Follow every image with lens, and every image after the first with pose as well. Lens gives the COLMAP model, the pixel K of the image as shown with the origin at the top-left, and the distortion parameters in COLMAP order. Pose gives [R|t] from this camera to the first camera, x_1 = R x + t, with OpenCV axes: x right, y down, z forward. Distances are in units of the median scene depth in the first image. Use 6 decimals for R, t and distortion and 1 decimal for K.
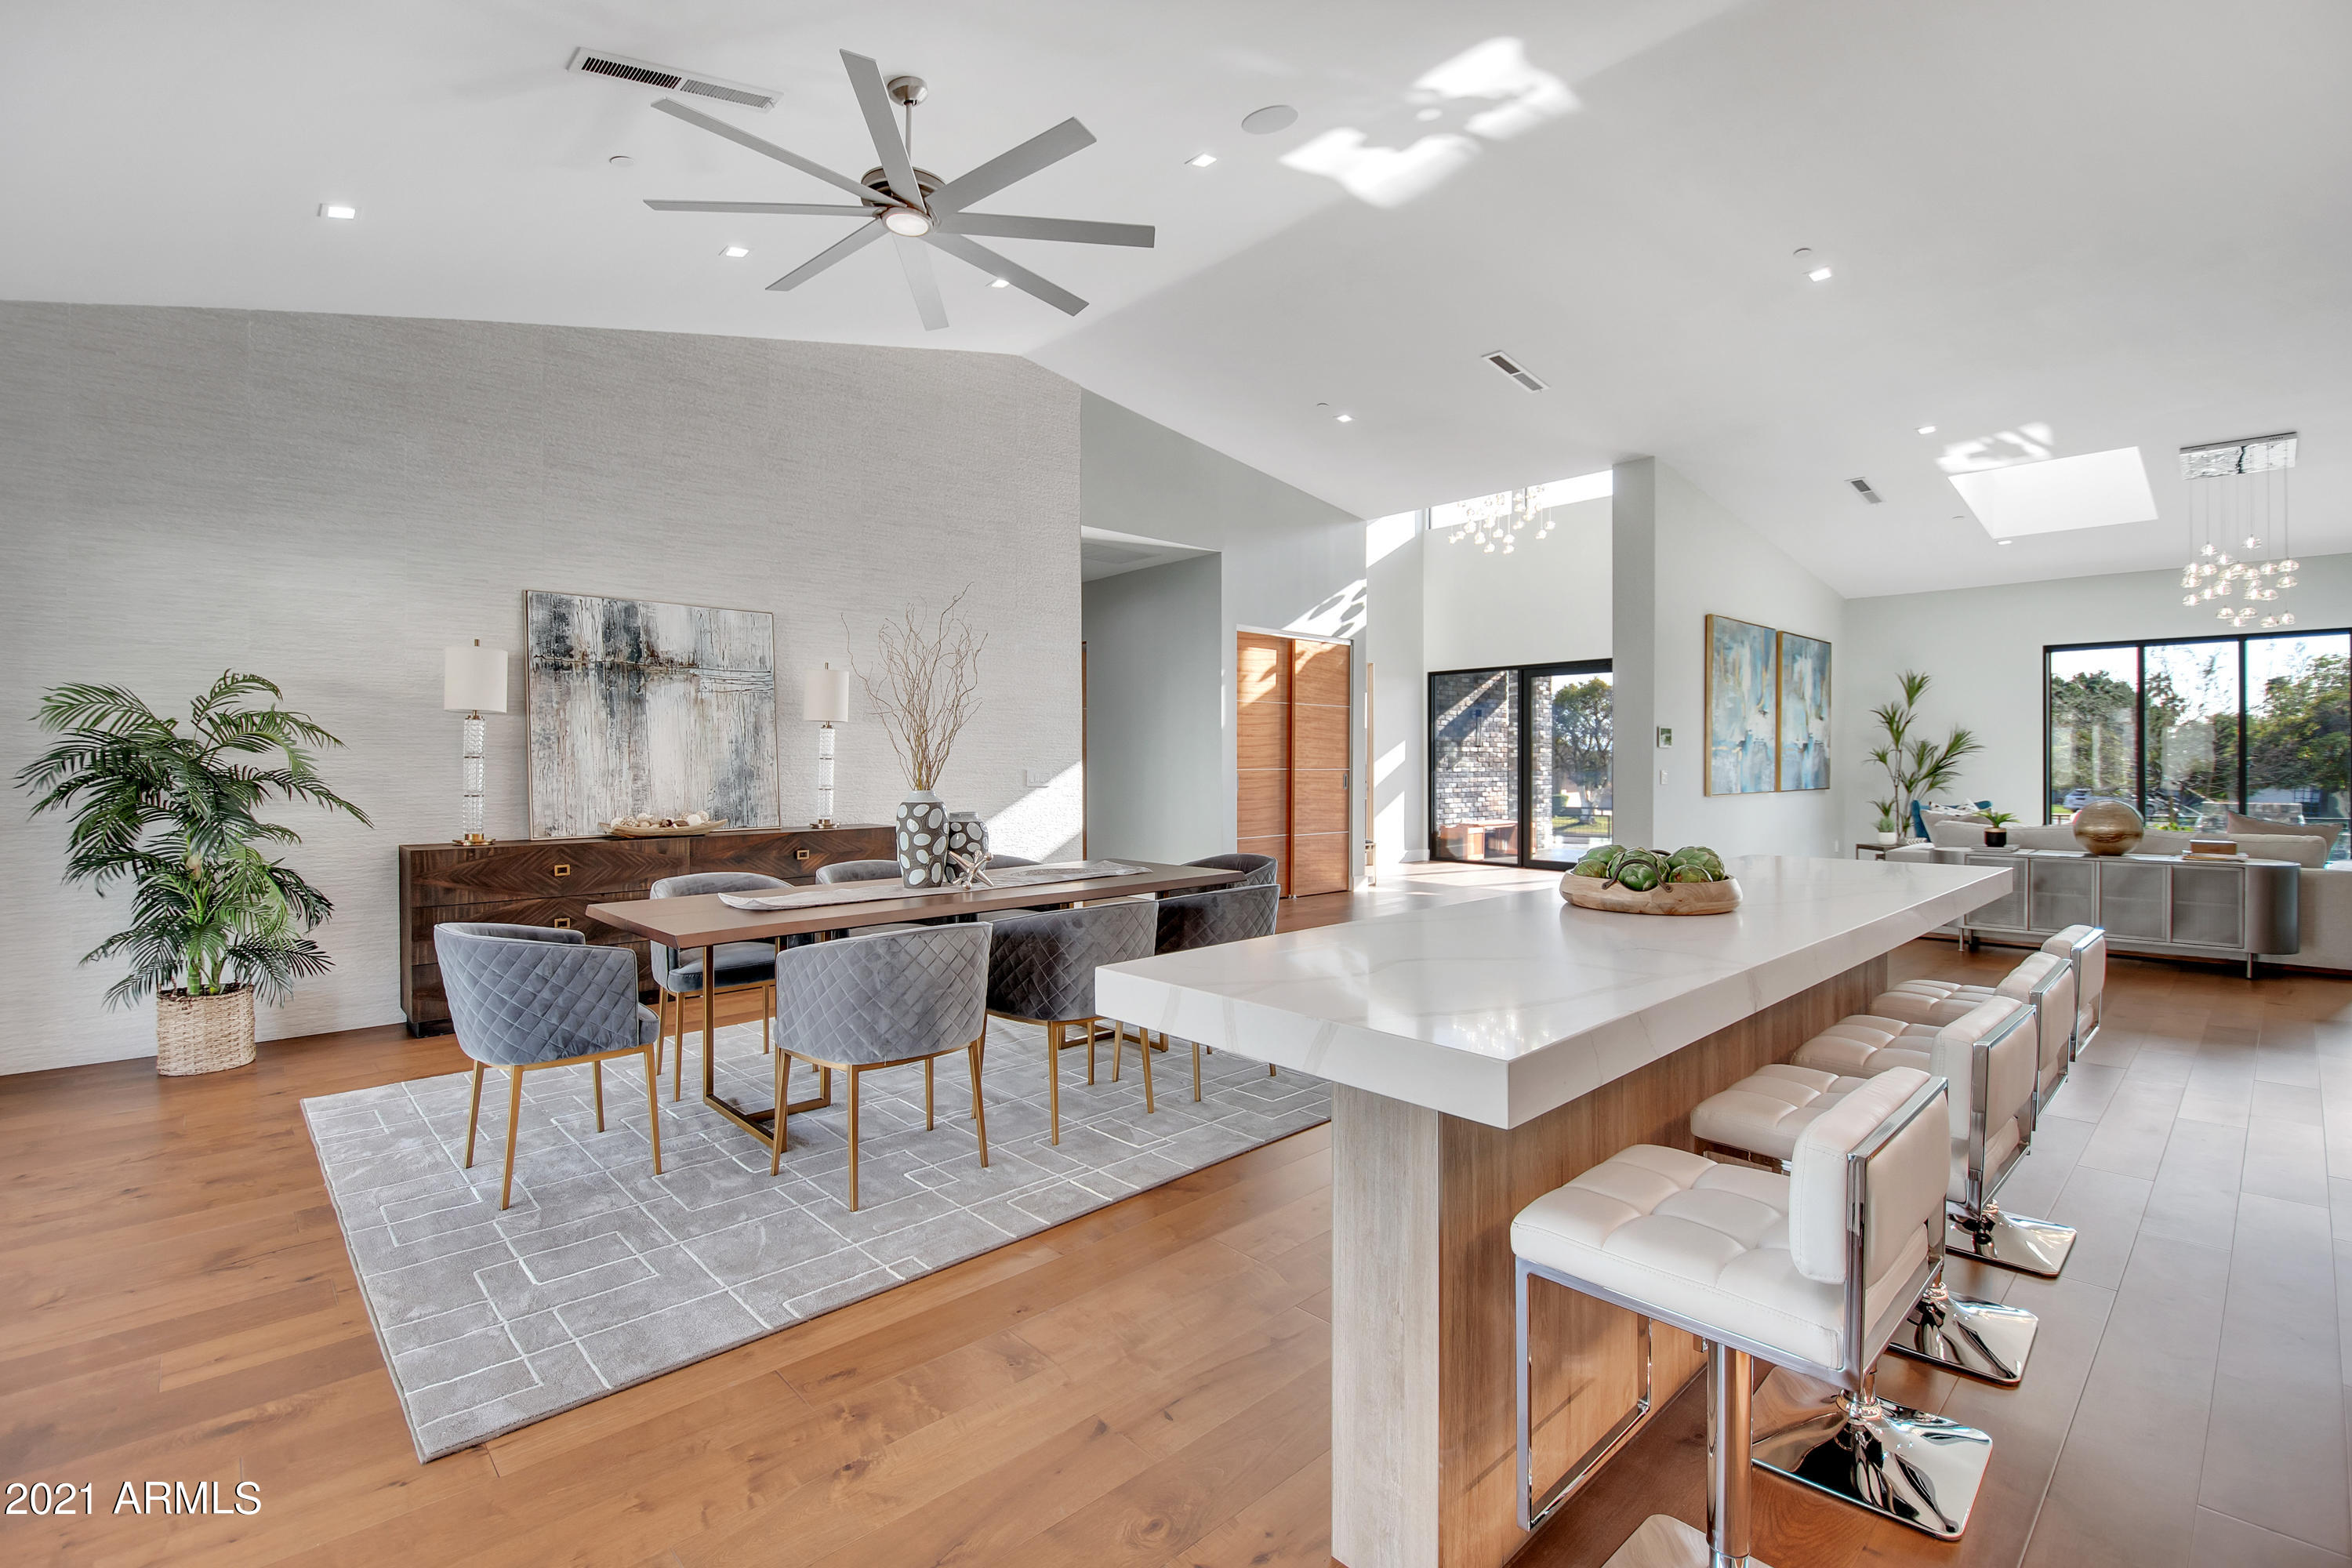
lens RADIAL K [[1047.7, 0, 1163.4], [0, 1047.7, 772.2], [0, 0, 1]] dist [-0.000254, -0.014379]
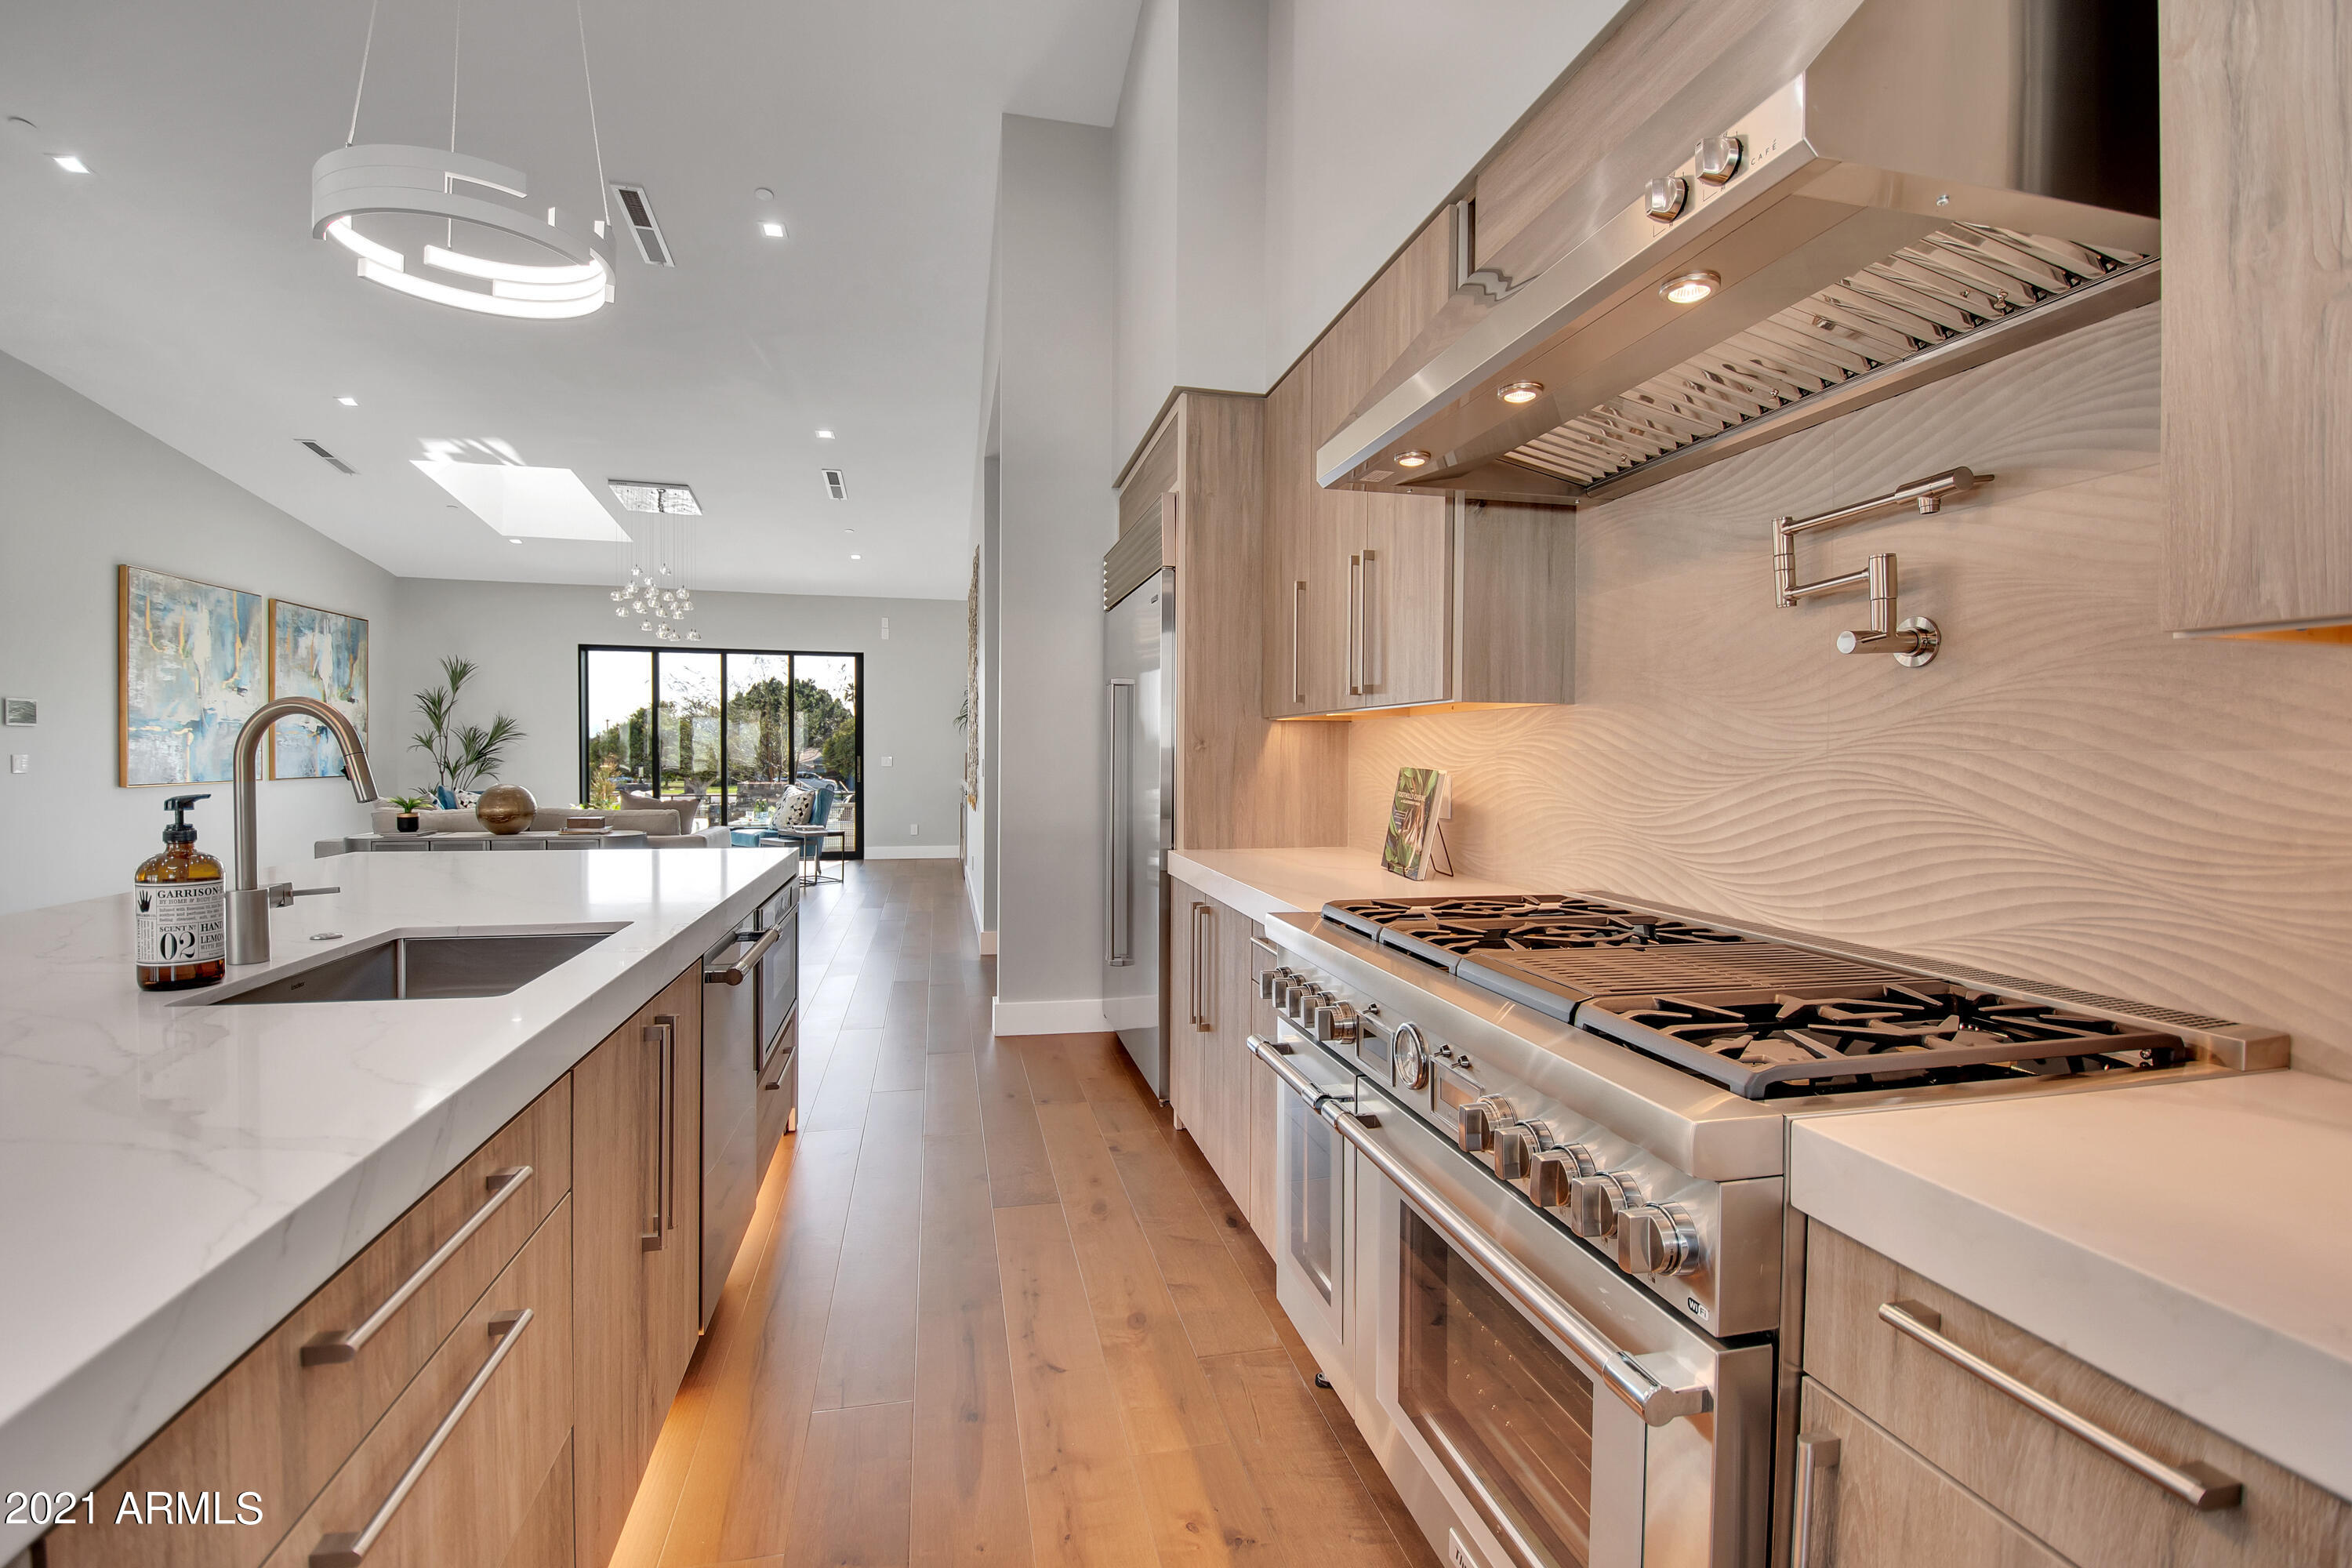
lens RADIAL K [[1047.7, 0, 1181.3], [0, 1047.7, 777.5], [0, 0, 1]] dist [-0.000254, -0.014379]
pose [[0.487424, -0.014614, 0.873043, 0.342828], [-0.001025, 0.999850, 0.017309, 0.000892], [-0.873165, -0.009332, 0.487336, -0.184370]]
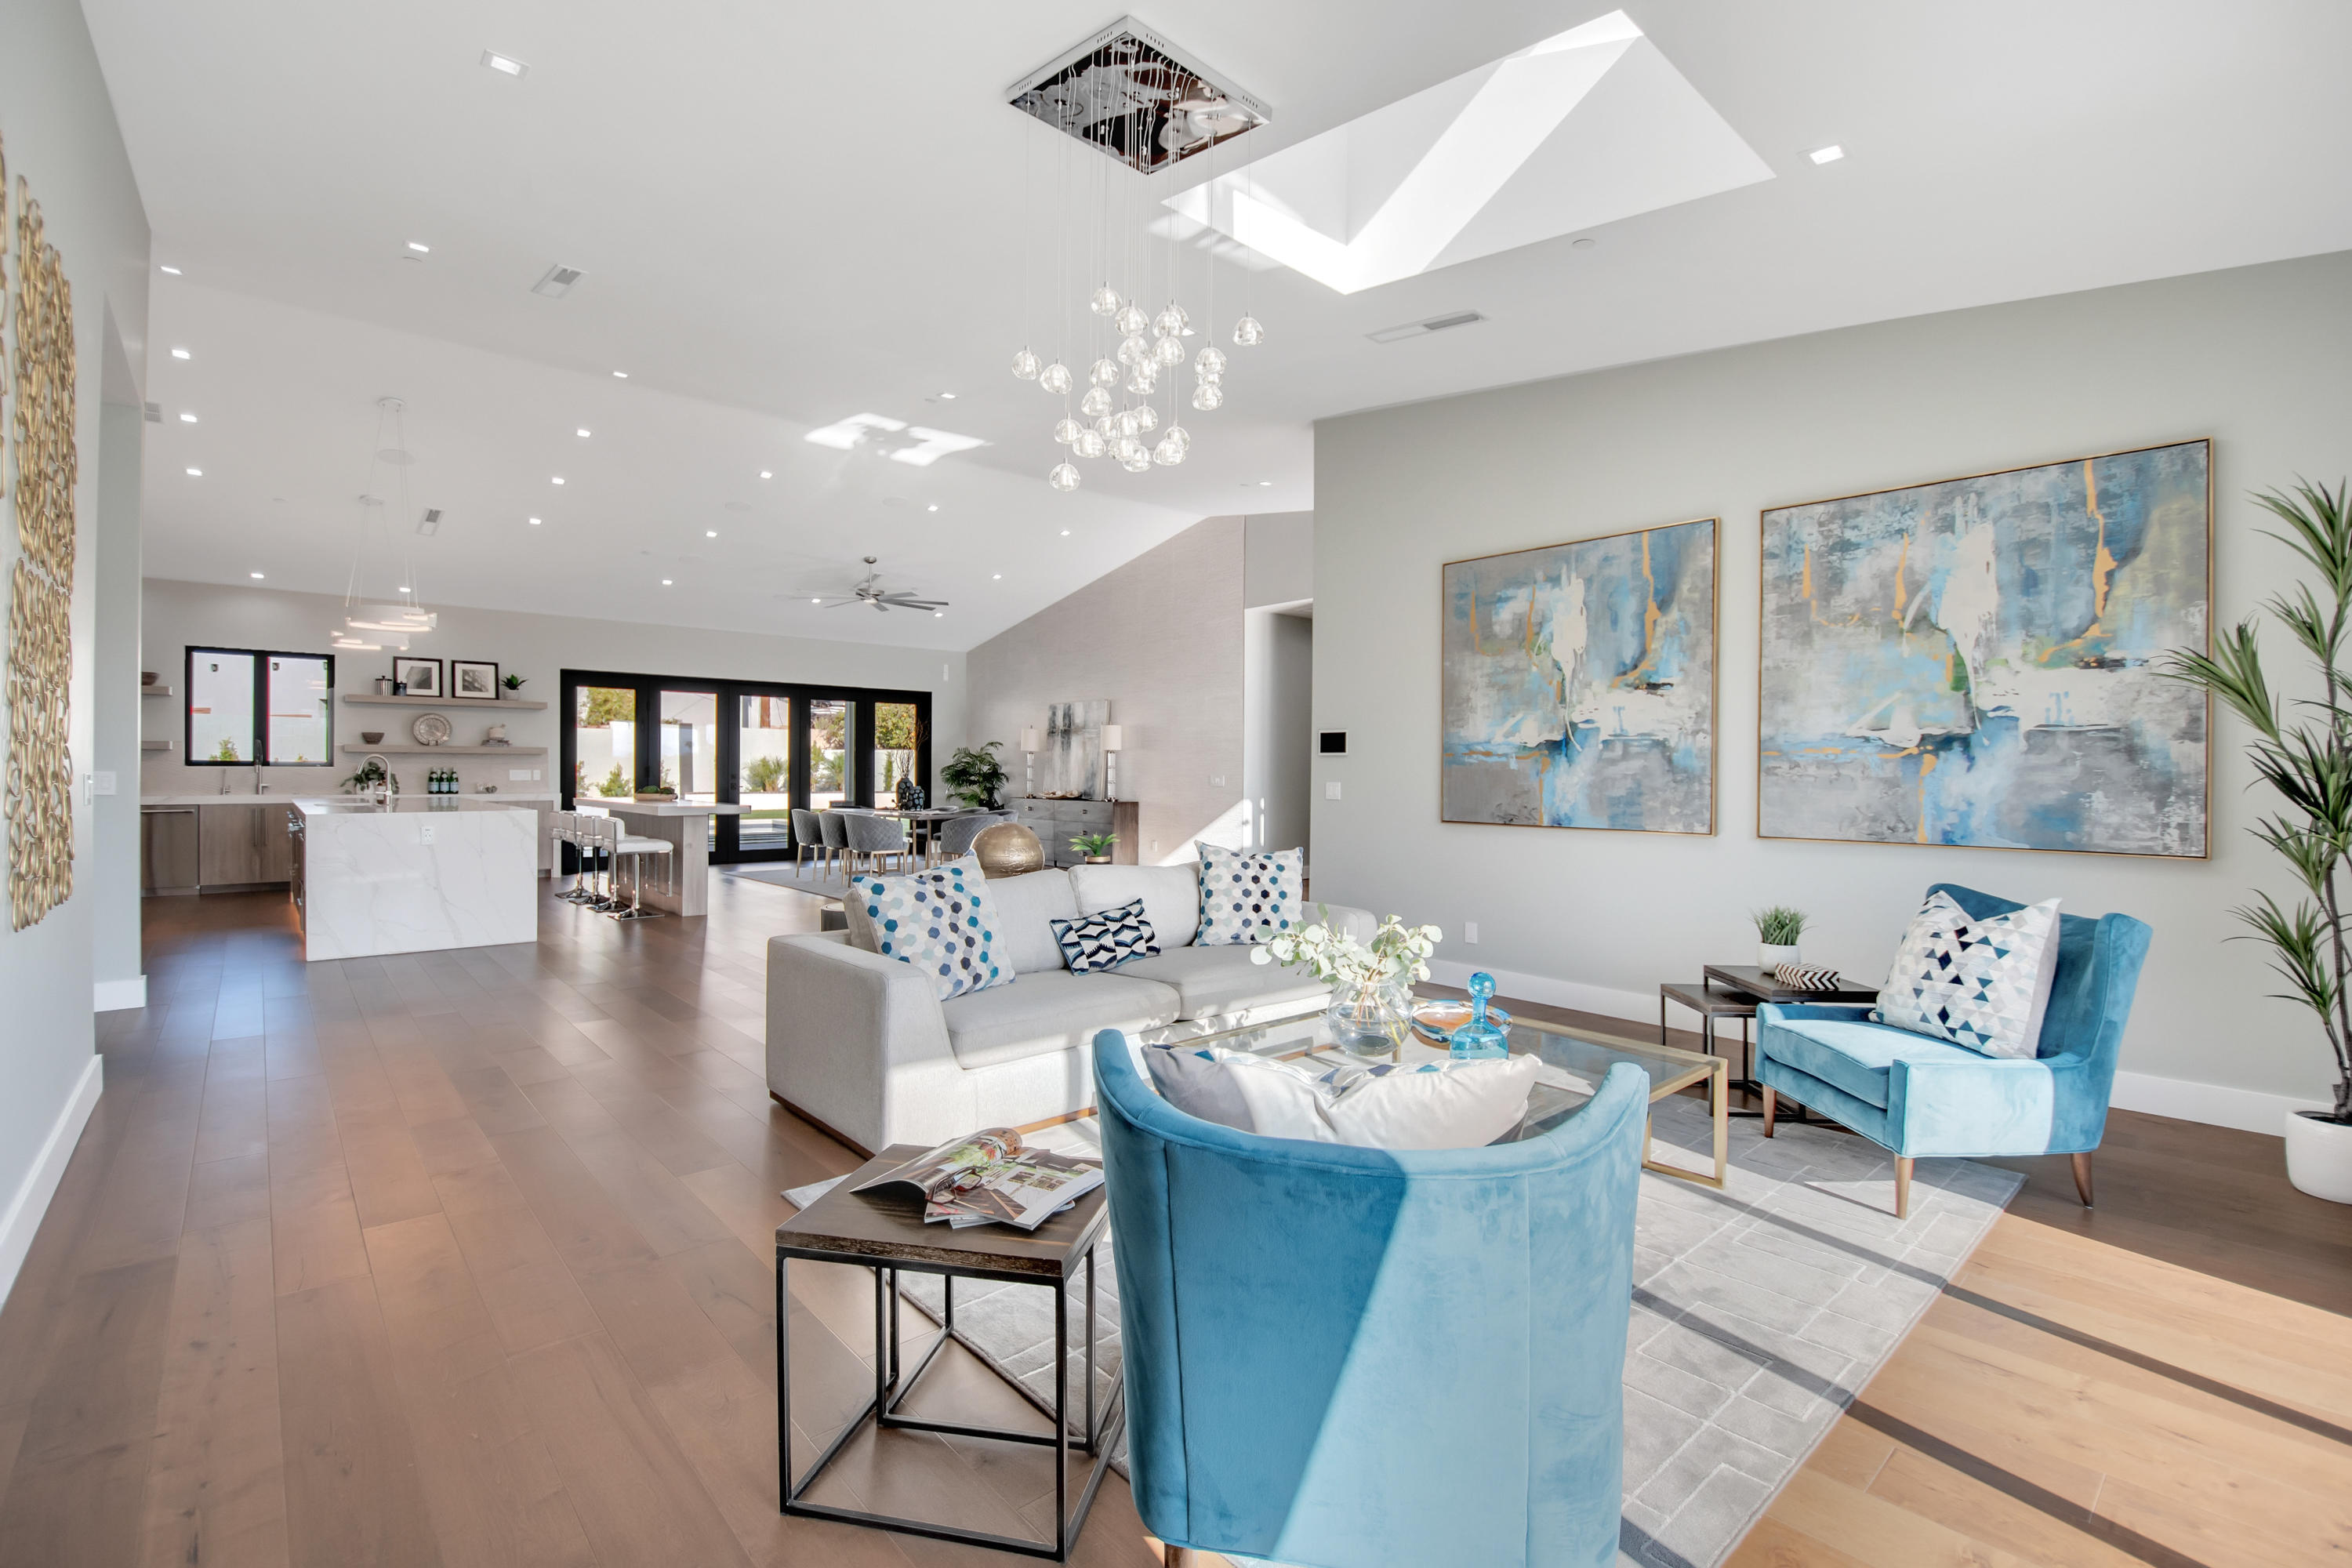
lens RADIAL K [[1047.7, 0, 1187.9], [0, 1047.7, 775.0], [0, 0, 1]] dist [-0.000254, -0.014379]
pose [[-0.006620, 0.005950, -0.999960, 1.915491], [-0.017900, 0.999821, 0.006068, -0.015766], [0.999818, 0.017939, -0.006512, 1.294939]]
